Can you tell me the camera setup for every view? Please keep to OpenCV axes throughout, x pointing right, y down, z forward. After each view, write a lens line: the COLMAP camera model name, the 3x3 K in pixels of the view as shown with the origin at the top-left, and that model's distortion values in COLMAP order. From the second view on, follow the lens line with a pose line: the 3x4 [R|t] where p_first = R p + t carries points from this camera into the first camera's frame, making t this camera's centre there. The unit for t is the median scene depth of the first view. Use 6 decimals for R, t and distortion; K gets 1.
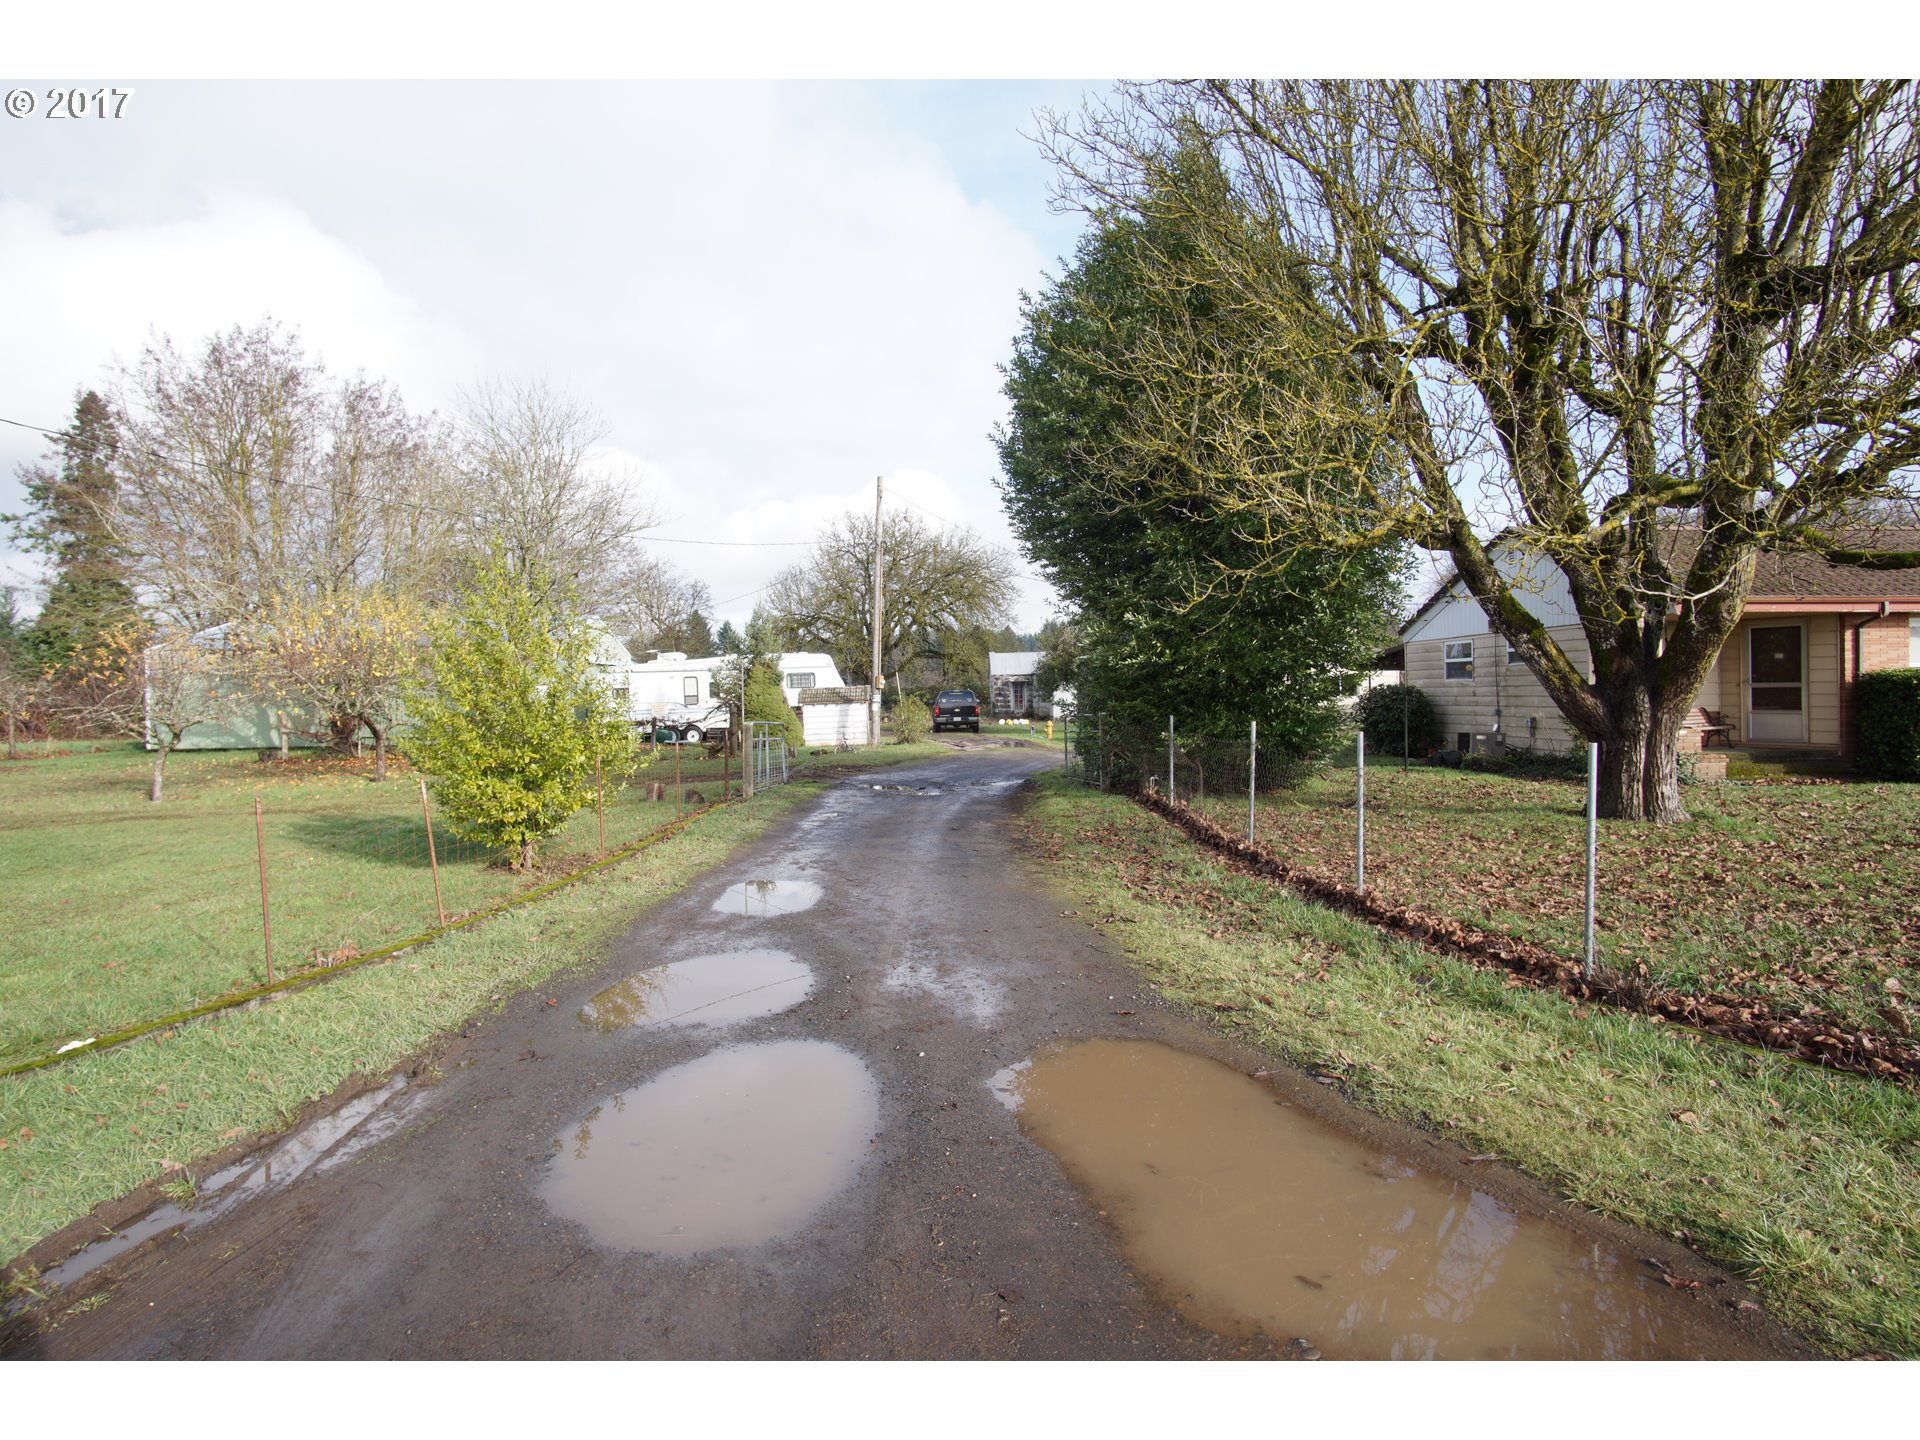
lens RADIAL K [[1032.0, 0, 951.7], [0, 1032.0, 699.8], [0, 0, 1]] dist [-0.032025, 0.009793]
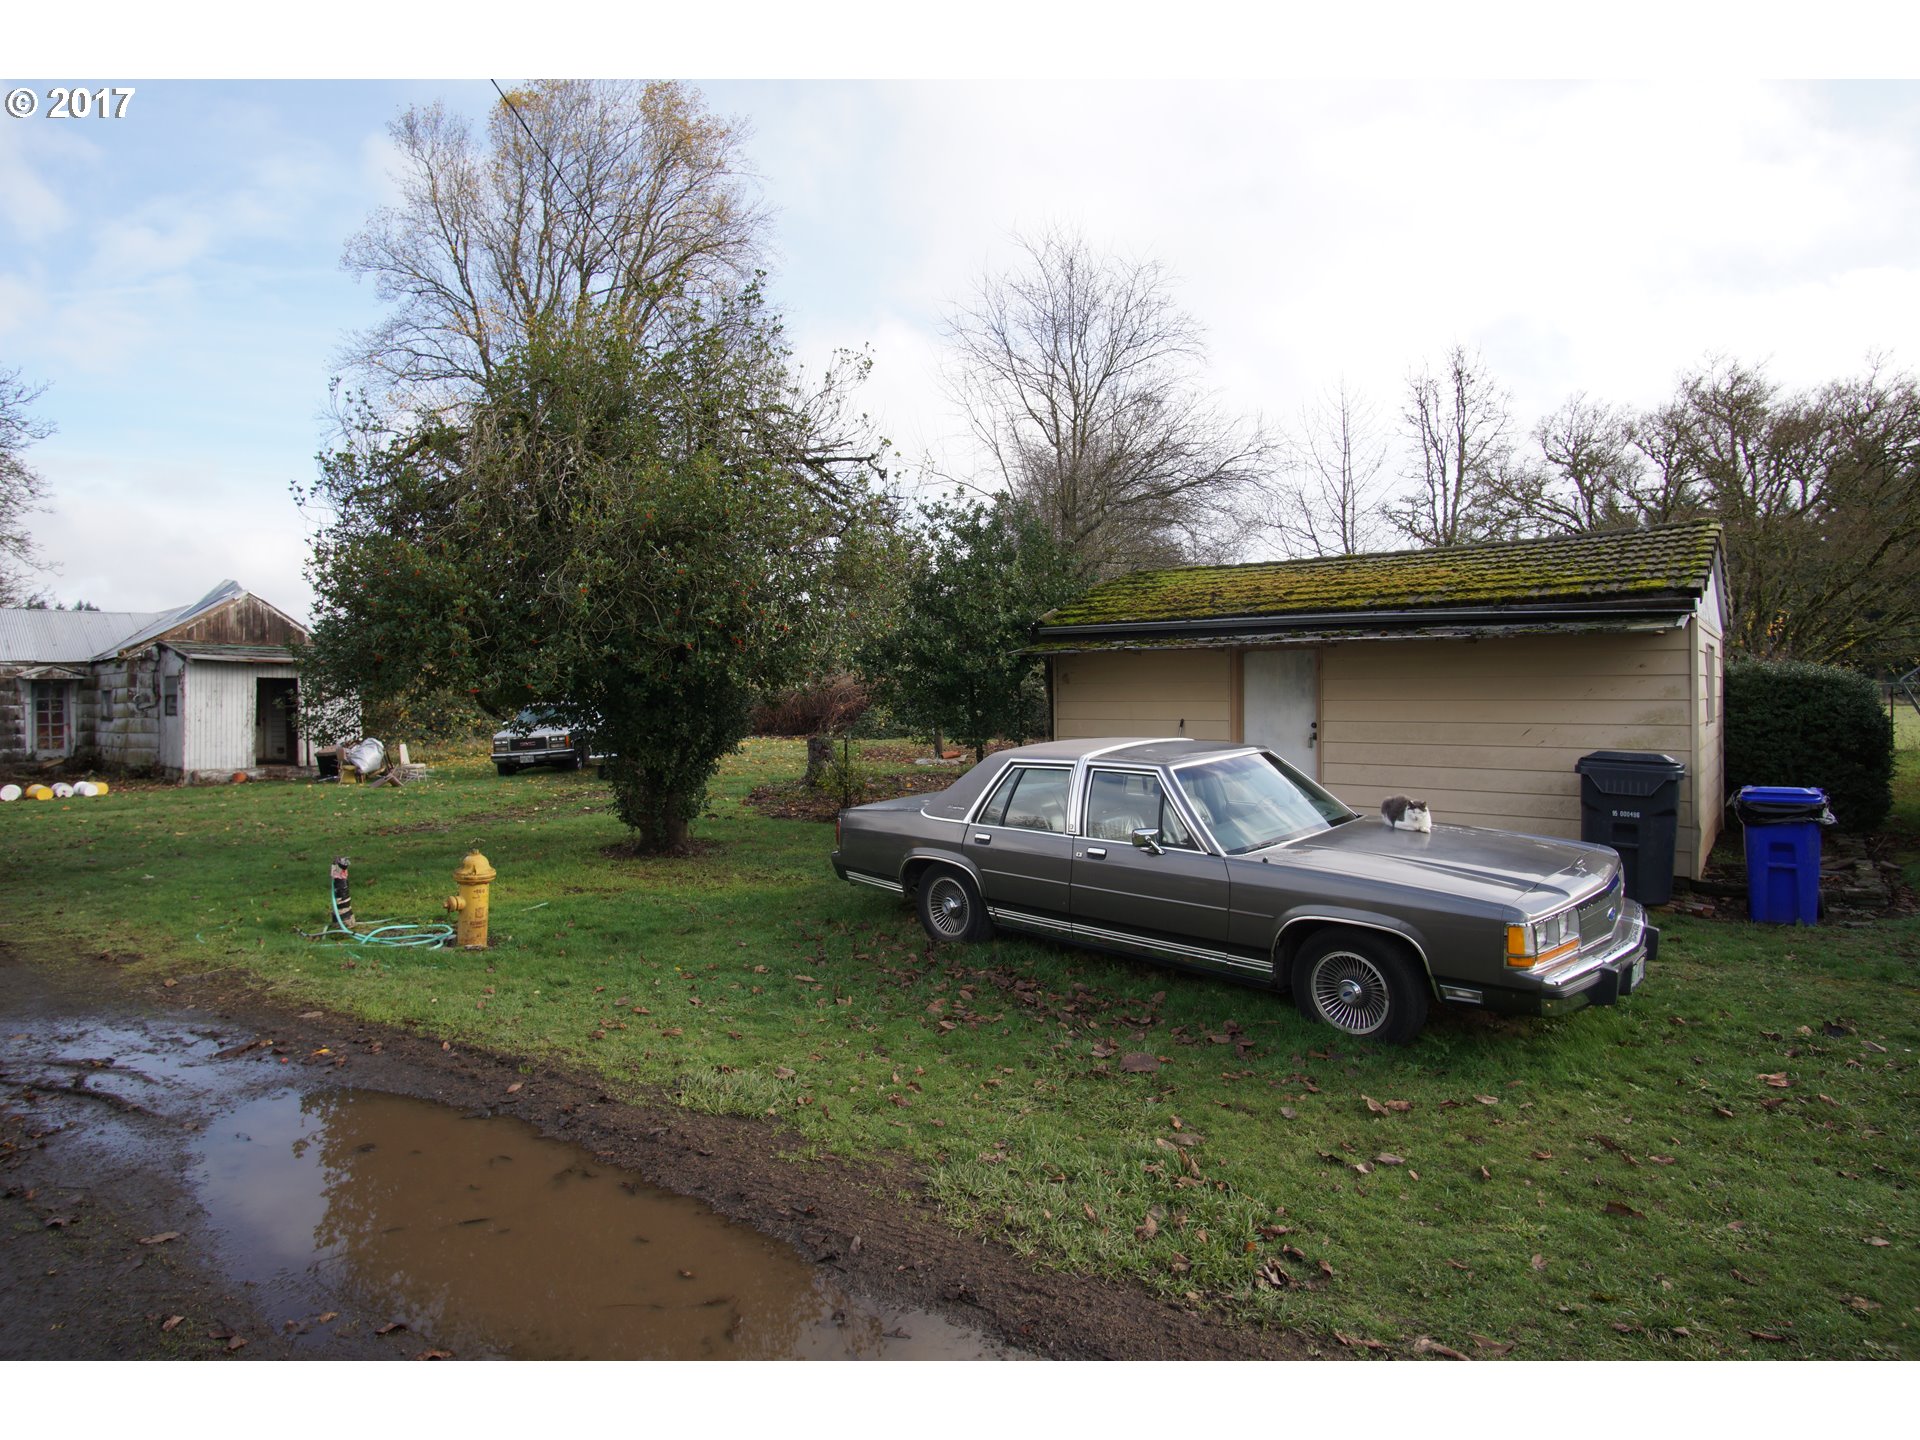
lens RADIAL K [[1032.0, 0, 951.7], [0, 1032.0, 699.8], [0, 0, 1]] dist [-0.032025, 0.009793]
pose [[0.671389, 0.007354, 0.741068, 0.009753], [0.003983, 0.999901, -0.013531, -0.003325], [-0.741094, 0.012036, 0.671293, 0.498812]]
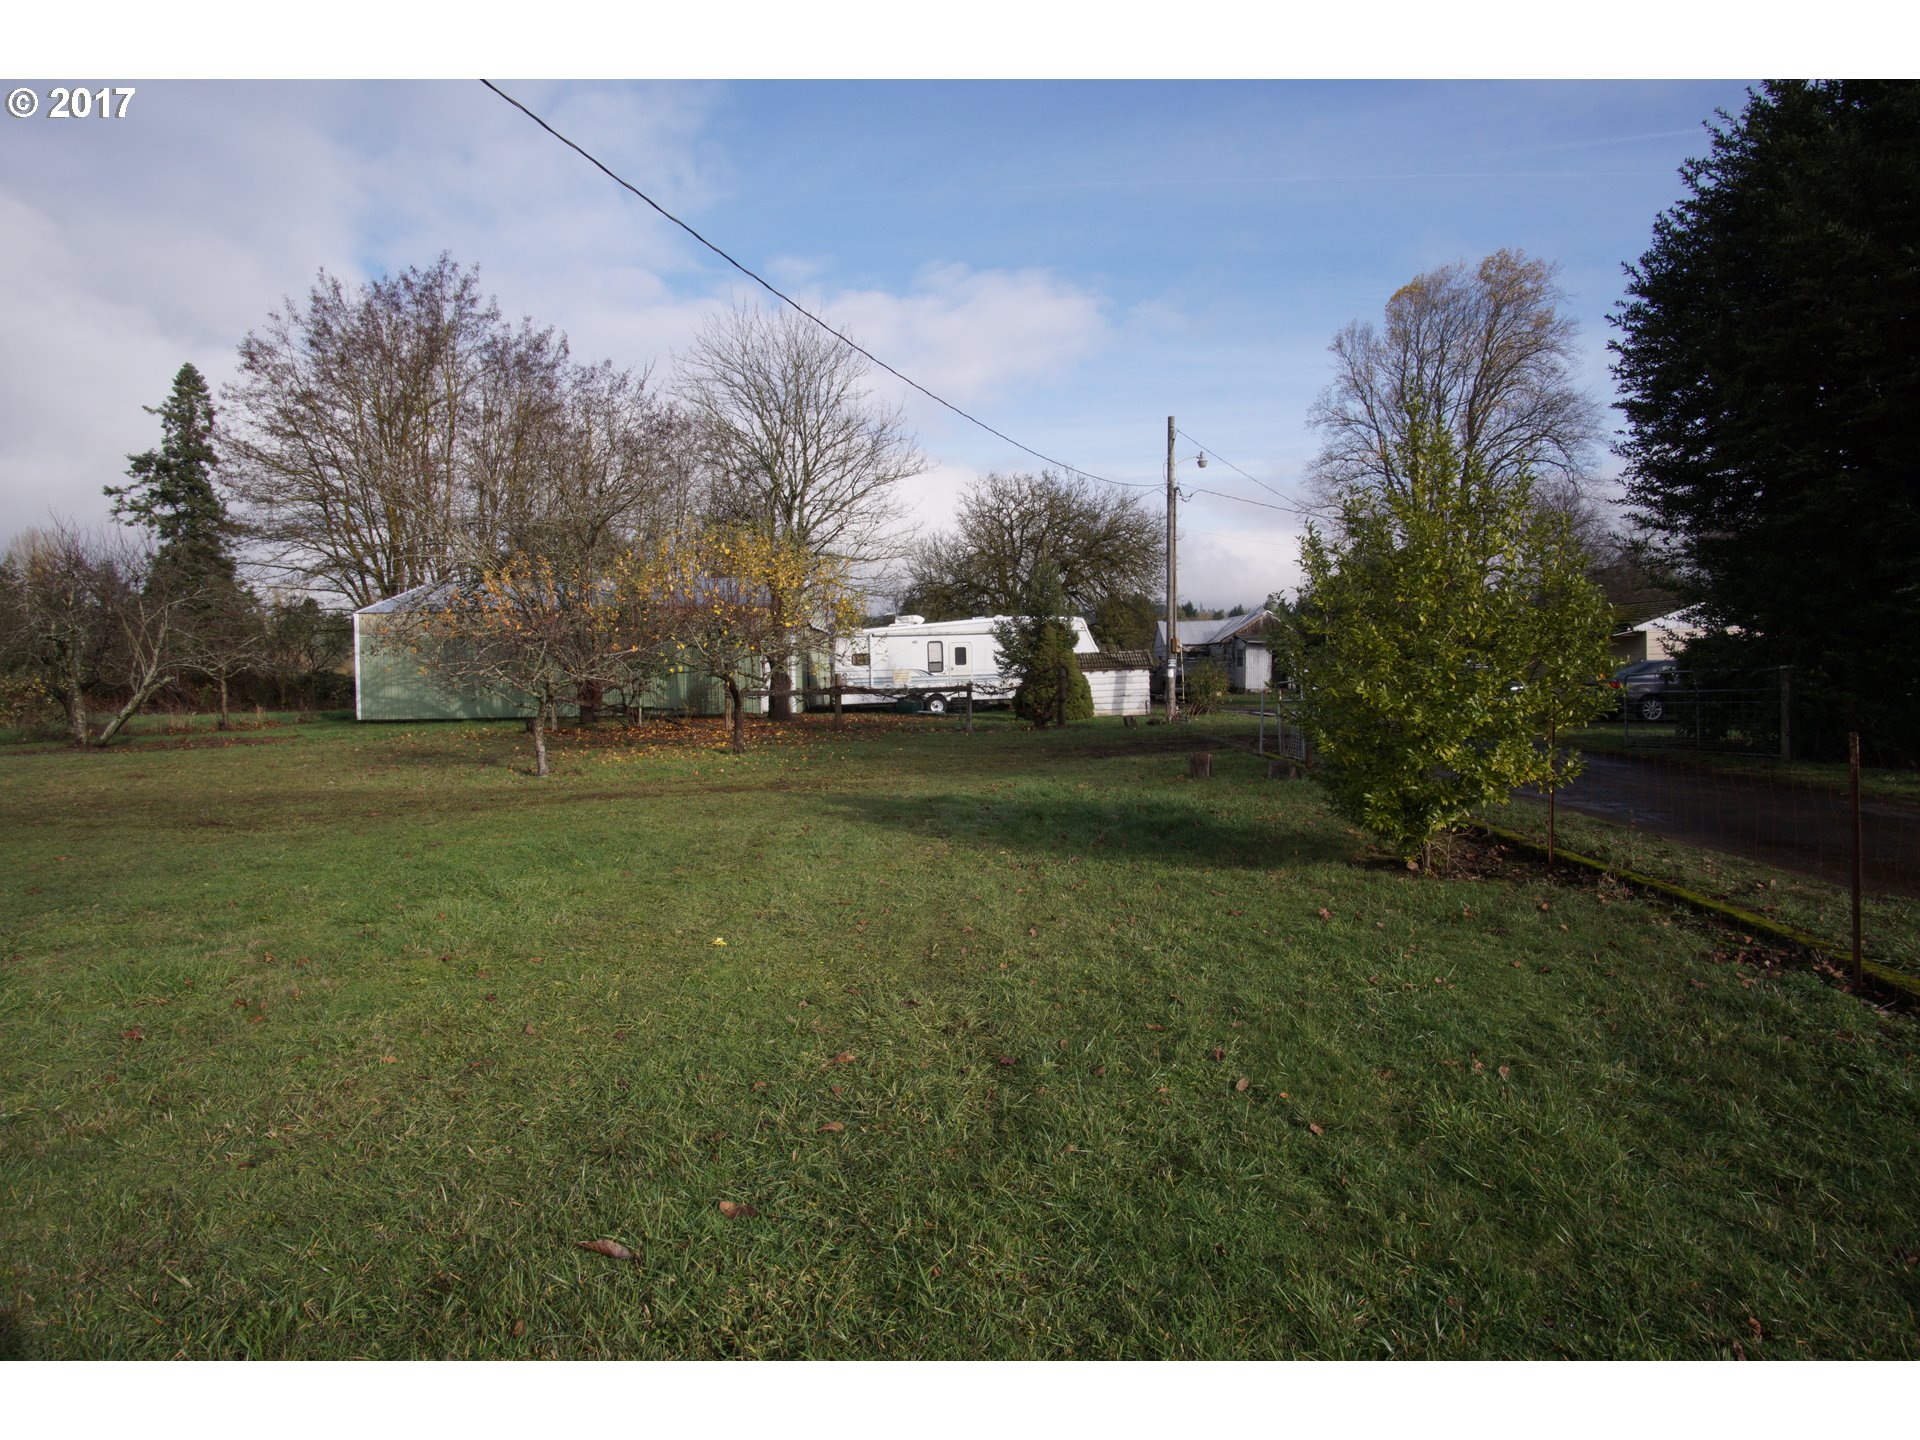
lens RADIAL K [[1032.0, 0, 951.7], [0, 1032.0, 699.8], [0, 0, 1]] dist [-0.032025, 0.009793]
pose [[0.999387, 0.000592, -0.034998, -0.128142], [0.000201, 0.999743, 0.022650, 0.005422], [0.035002, -0.022643, 0.999131, 0.050092]]
